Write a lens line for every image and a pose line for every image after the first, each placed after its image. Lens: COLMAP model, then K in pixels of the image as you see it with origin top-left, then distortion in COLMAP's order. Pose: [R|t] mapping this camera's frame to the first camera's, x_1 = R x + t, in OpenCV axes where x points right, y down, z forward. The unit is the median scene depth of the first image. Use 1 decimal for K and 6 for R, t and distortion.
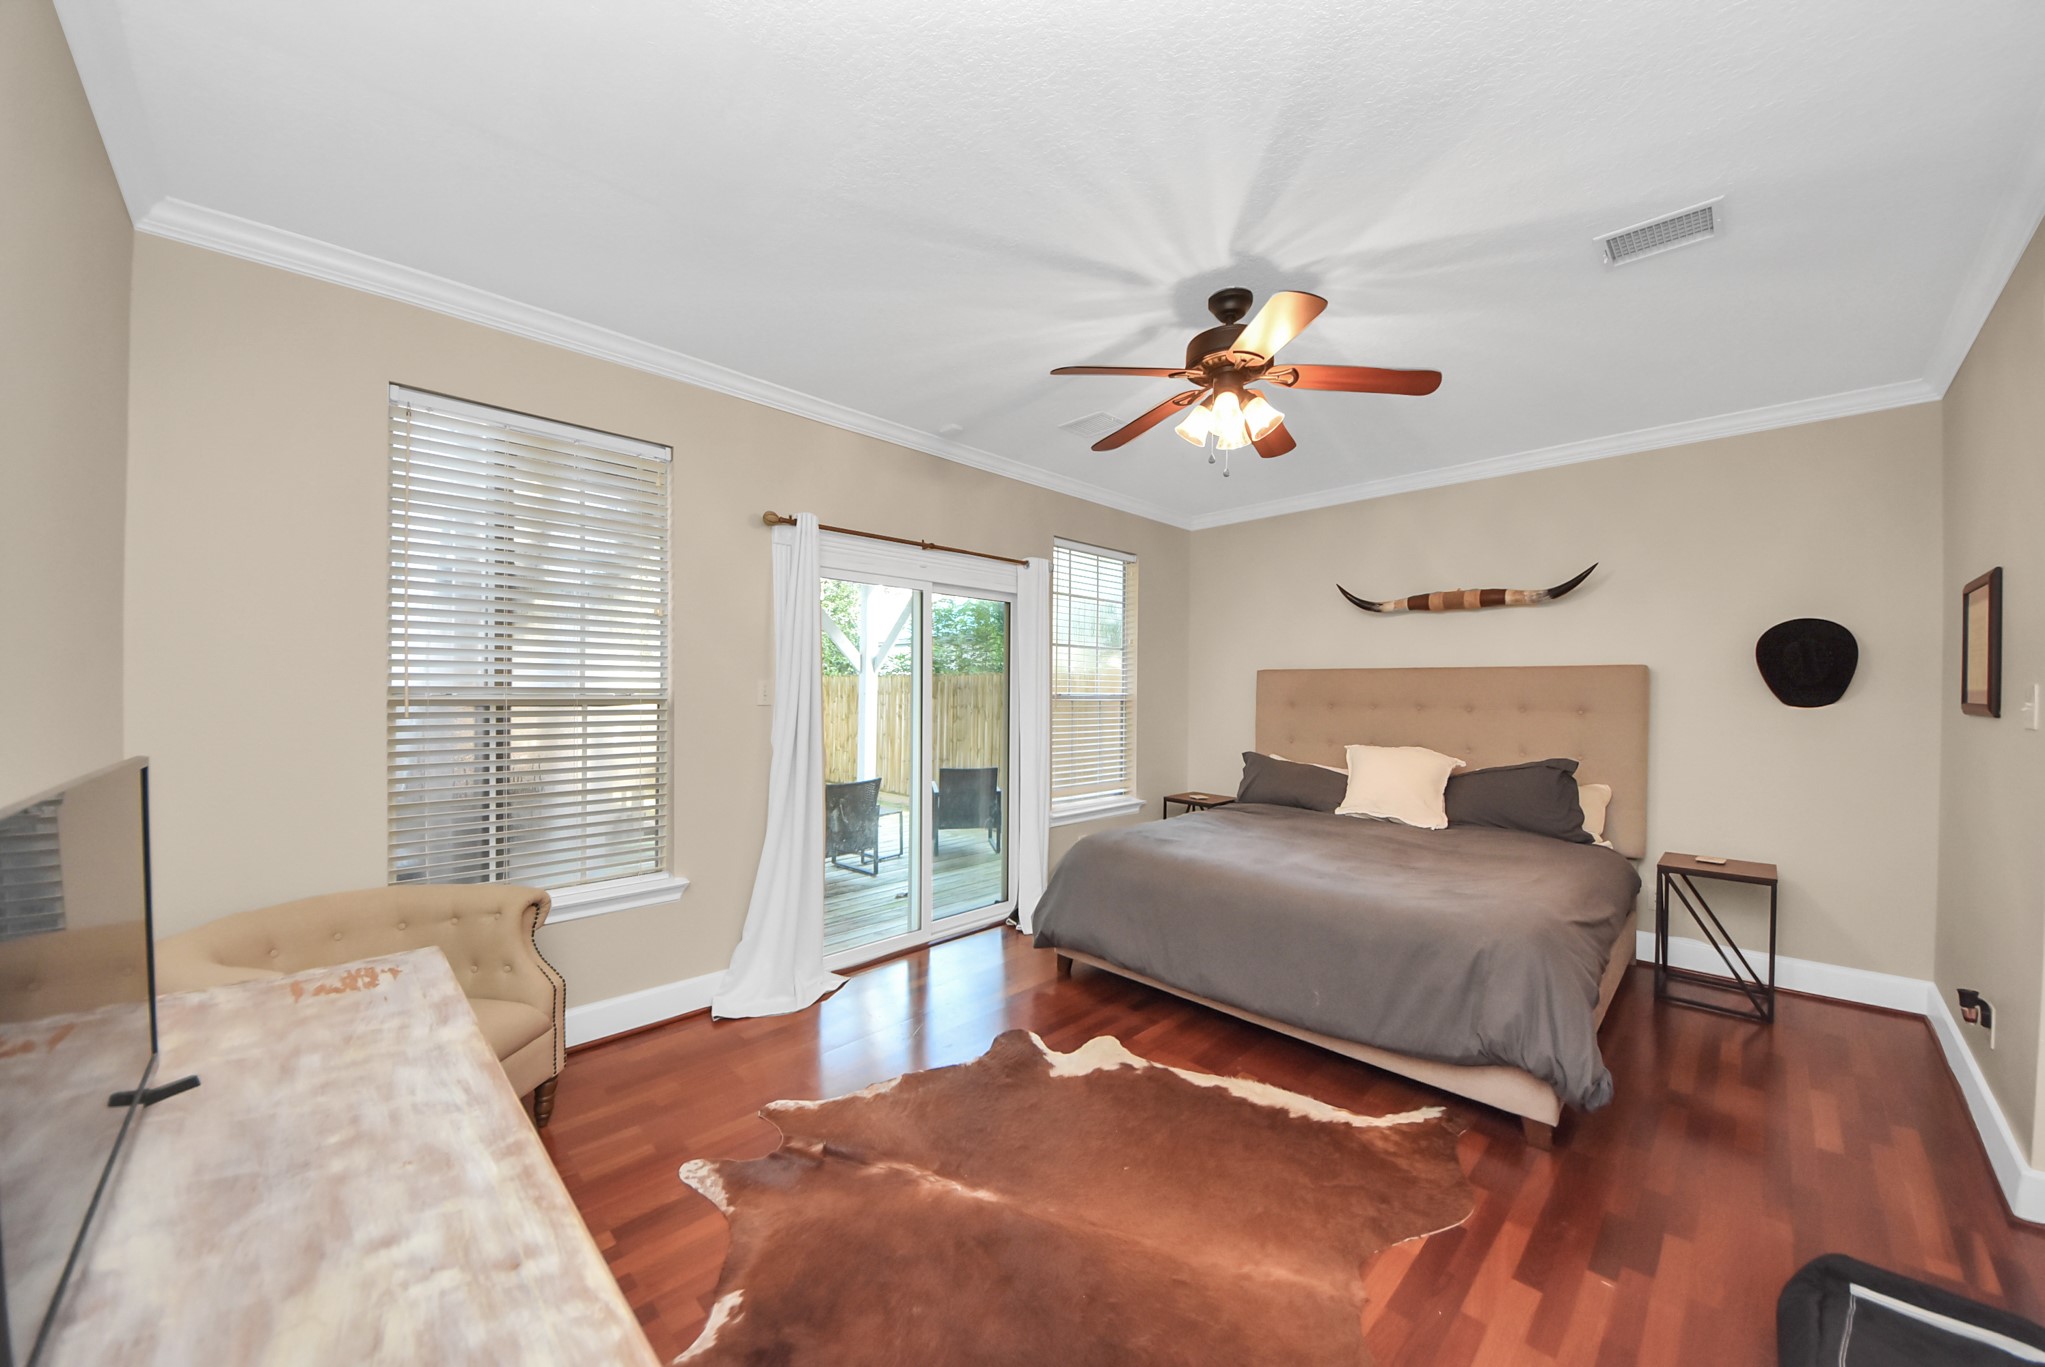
lens RADIAL K [[727.8, 0, 1025.6], [0, 727.8, 678.6], [0, 0, 1]] dist [0.037648, -0.019340]
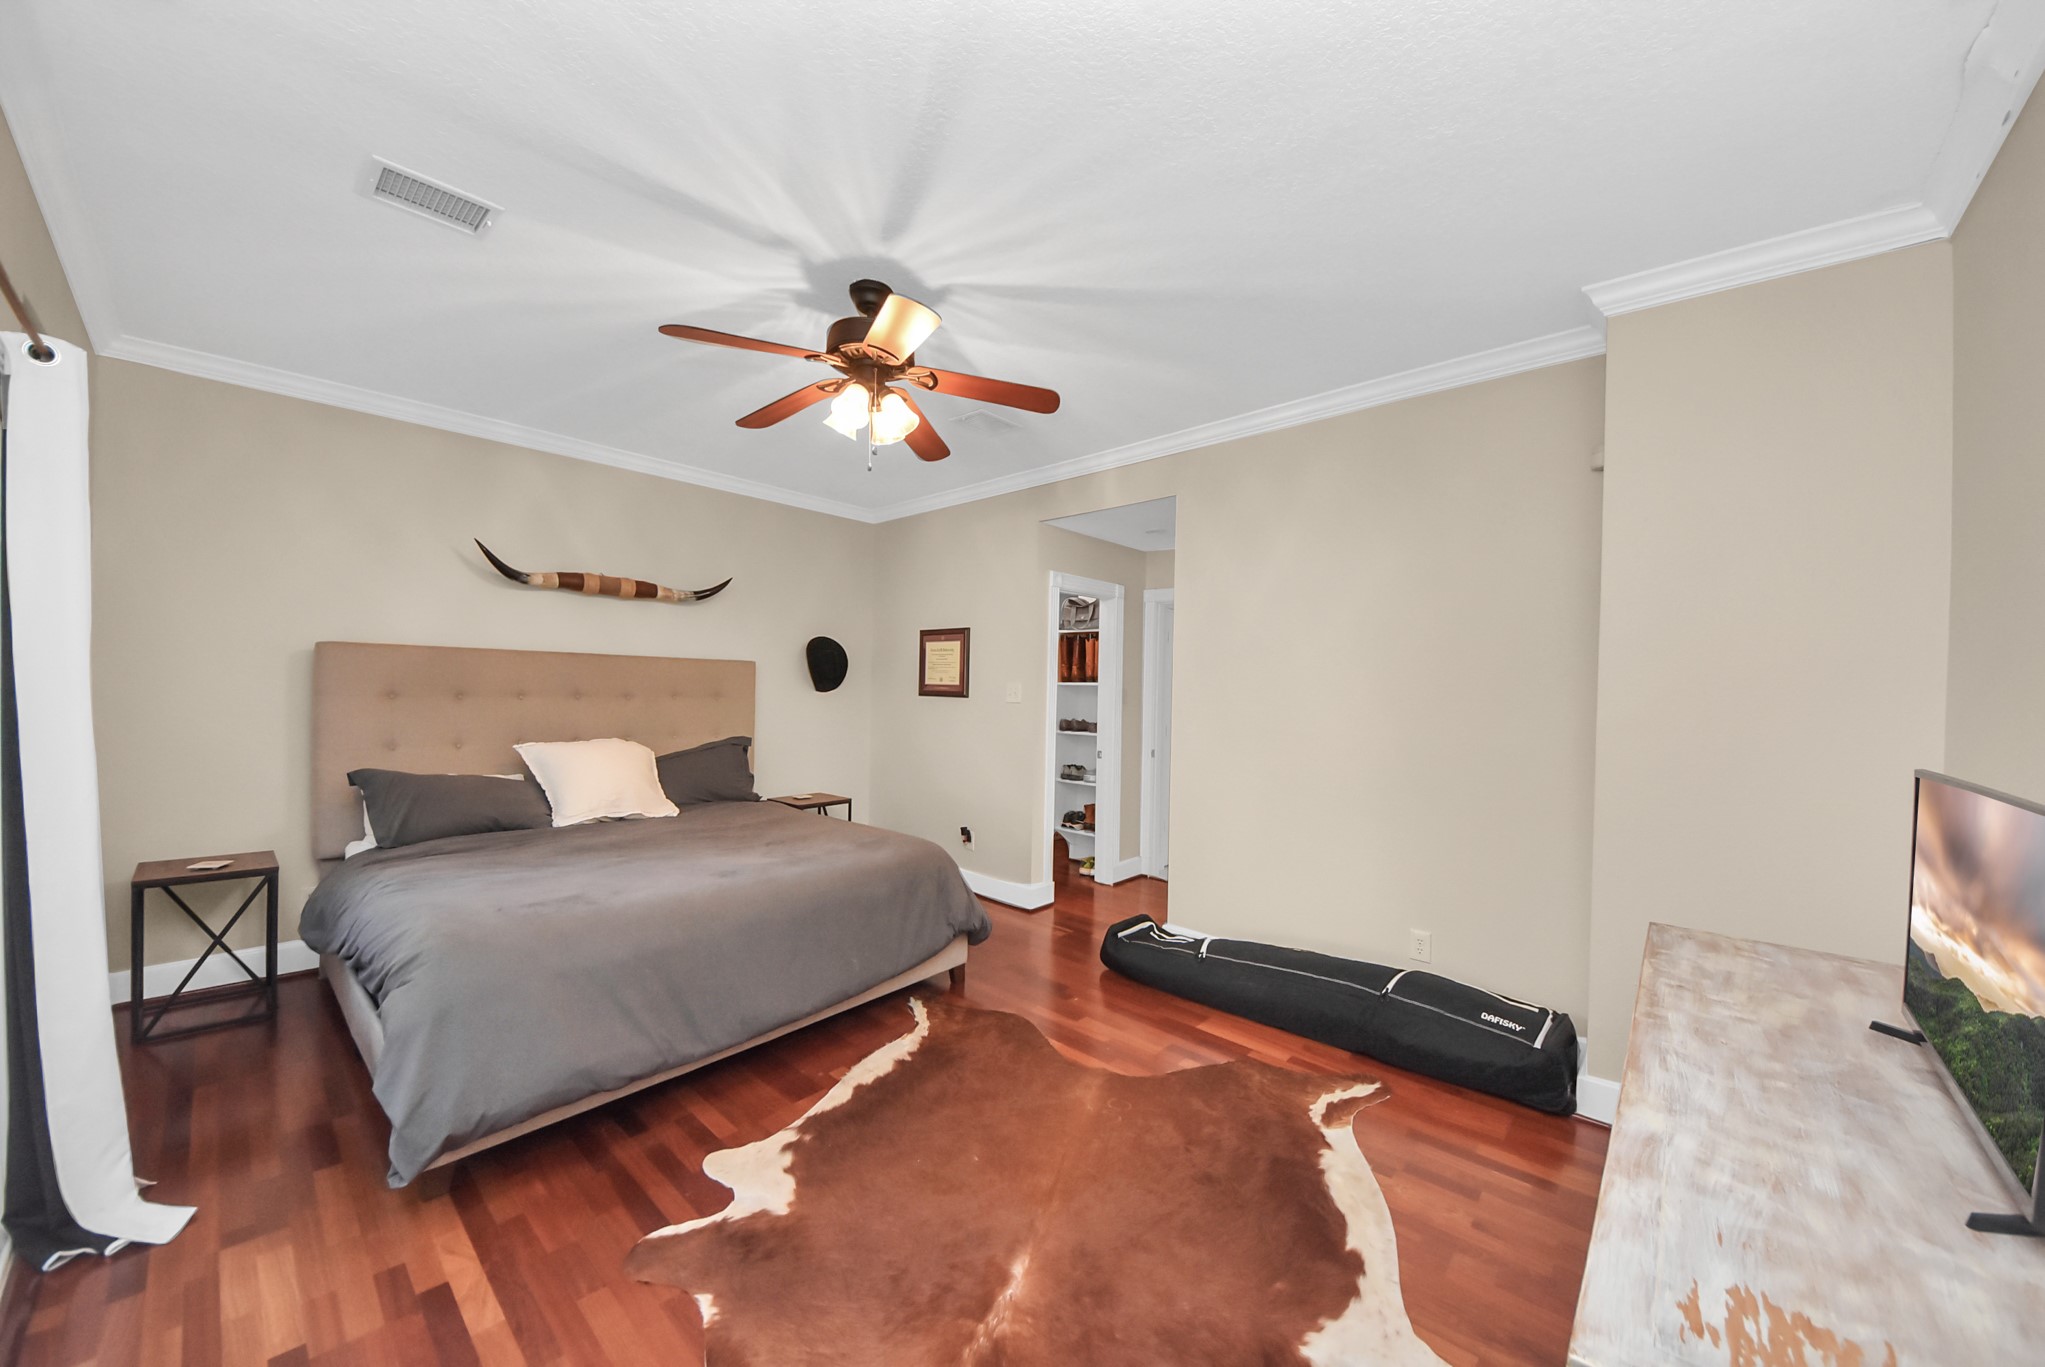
lens RADIAL K [[741.2, 0, 1036.8], [0, 741.2, 681.4], [0, 0, 1]] dist [0.022680, -0.010129]
pose [[-0.081586, -0.002340, 0.996664, -0.763548], [-0.037549, 0.999295, -0.000727, -0.000366], [-0.995959, -0.037483, -0.081616, 0.868031]]
